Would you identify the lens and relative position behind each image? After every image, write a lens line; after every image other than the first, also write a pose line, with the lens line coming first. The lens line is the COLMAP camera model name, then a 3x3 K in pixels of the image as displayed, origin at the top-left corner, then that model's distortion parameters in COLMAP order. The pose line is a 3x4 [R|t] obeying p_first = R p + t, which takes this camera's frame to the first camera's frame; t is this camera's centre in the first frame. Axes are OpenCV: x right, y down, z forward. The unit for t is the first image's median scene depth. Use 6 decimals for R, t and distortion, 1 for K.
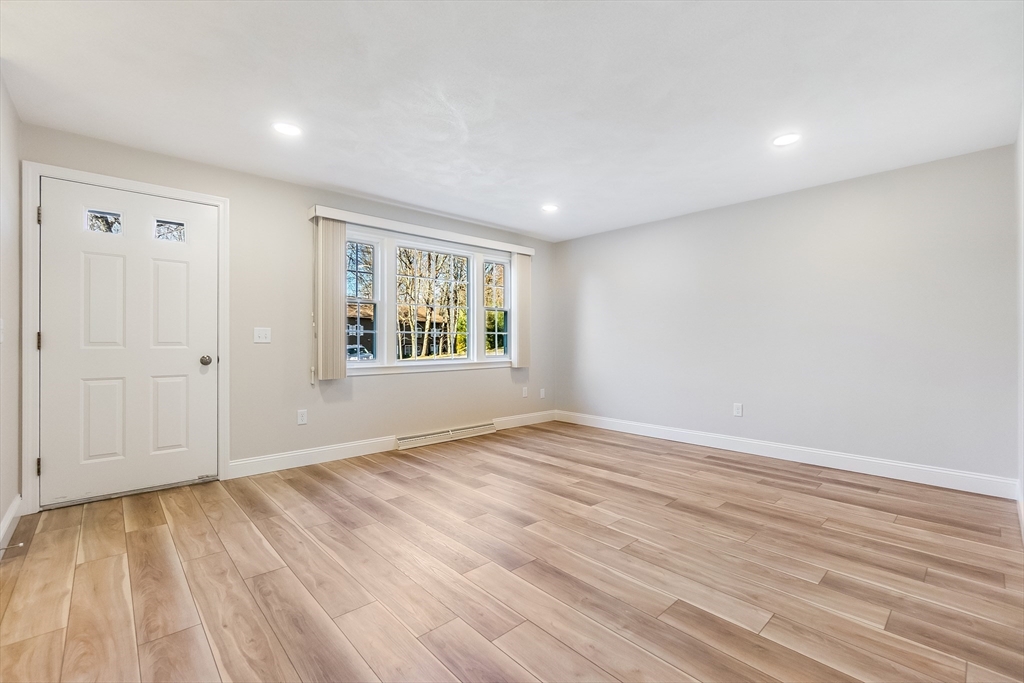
lens RADIAL K [[444.2, 0, 508.2], [0, 444.2, 339.1], [0, 0, 1]] dist [-0.005426, 0.001107]
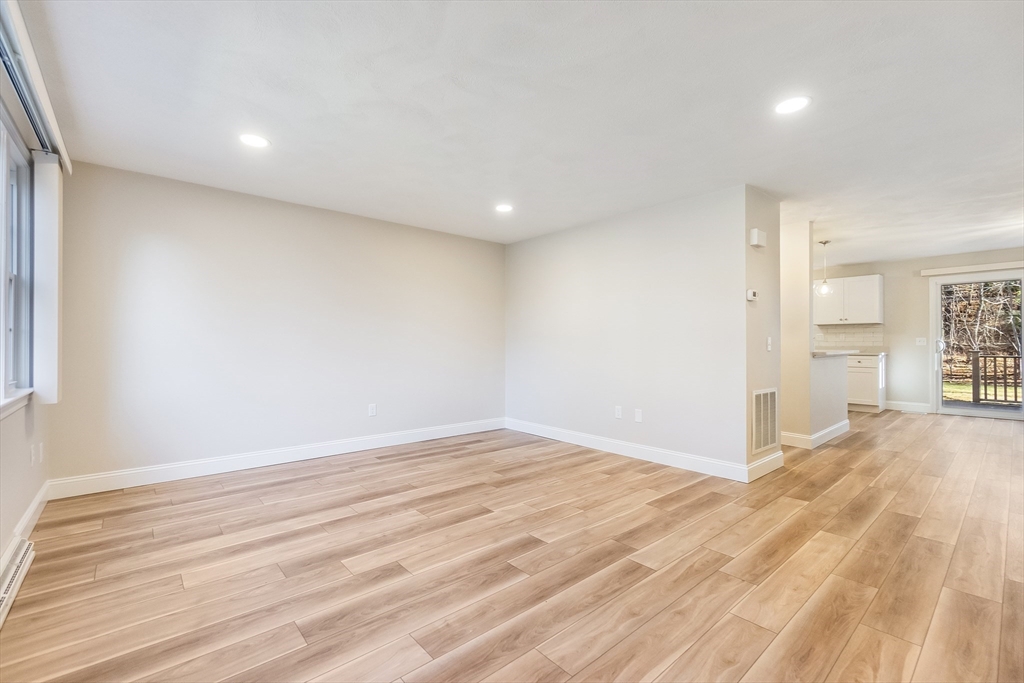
lens RADIAL K [[444.2, 0, 519.1], [0, 444.2, 341.8], [0, 0, 1]] dist [-0.005426, 0.001107]
pose [[0.017272, 0.003417, 0.999845, -0.867775], [-0.007727, 0.999965, -0.003283, -0.009813], [-0.999821, -0.007669, 0.017298, 0.970346]]
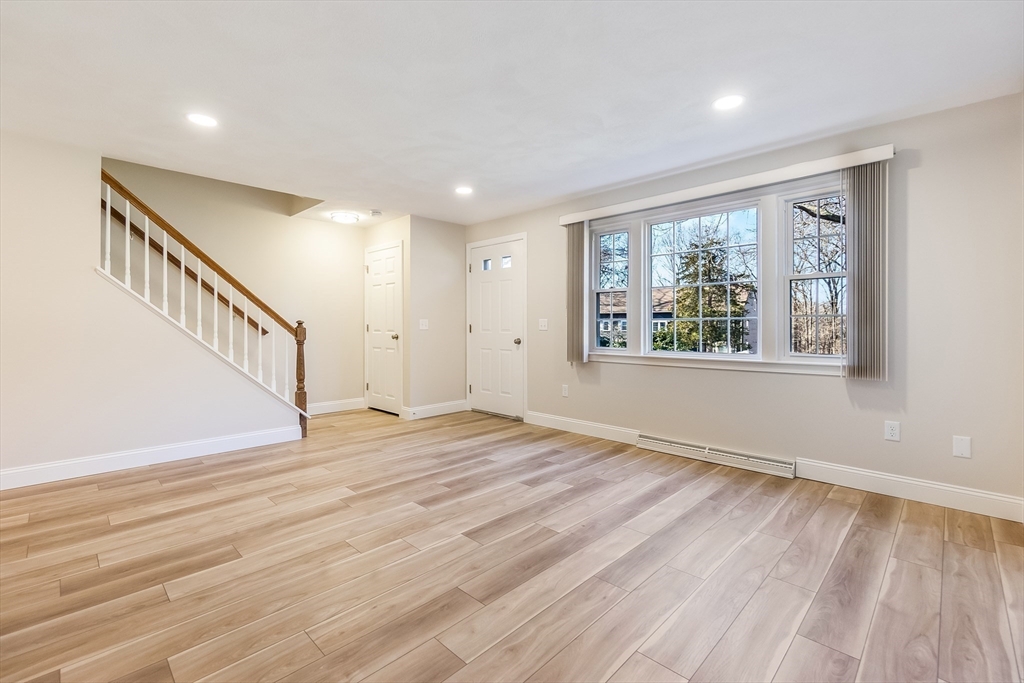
lens RADIAL K [[444.2, 0, 520.3], [0, 444.2, 334.7], [0, 0, 1]] dist [-0.005426, 0.001107]
pose [[0.065029, 0.019946, -0.997684, 1.053388], [0.005133, 0.999780, 0.020323, -0.009809], [0.997870, -0.006442, 0.064912, 1.105952]]
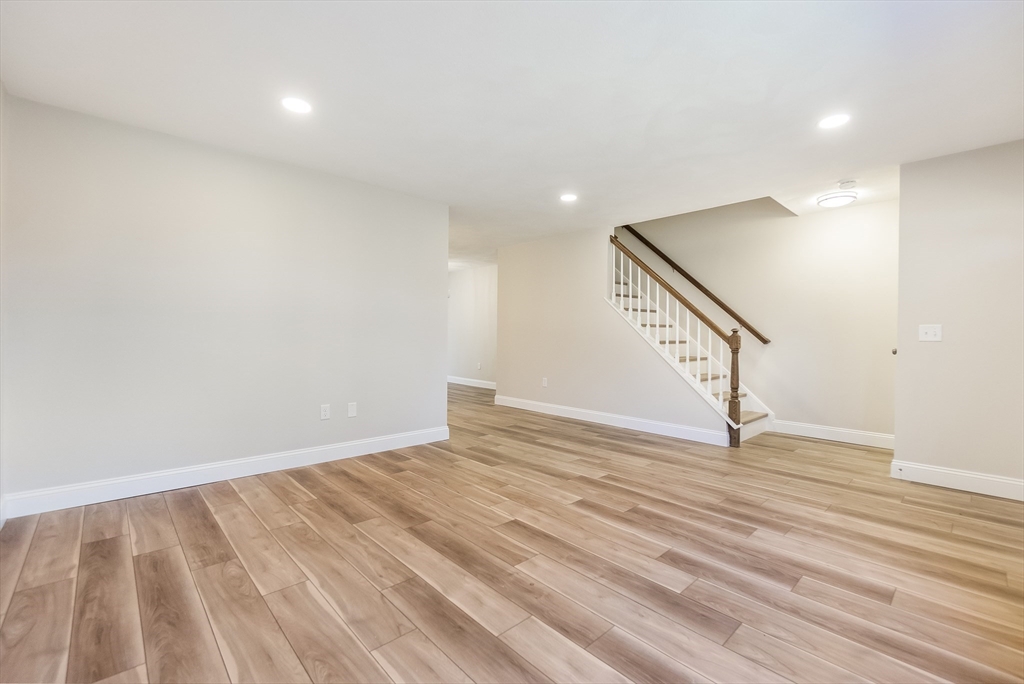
lens RADIAL K [[442.4, 0, 514.9], [0, 442.4, 339.8], [0, 0, 1]] dist [-0.007817, 0.000268]
pose [[-0.999767, -0.011177, -0.018493, 0.217458], [-0.011275, 0.999923, 0.005163, 0.009271], [0.018434, 0.005370, -0.999816, 1.978188]]
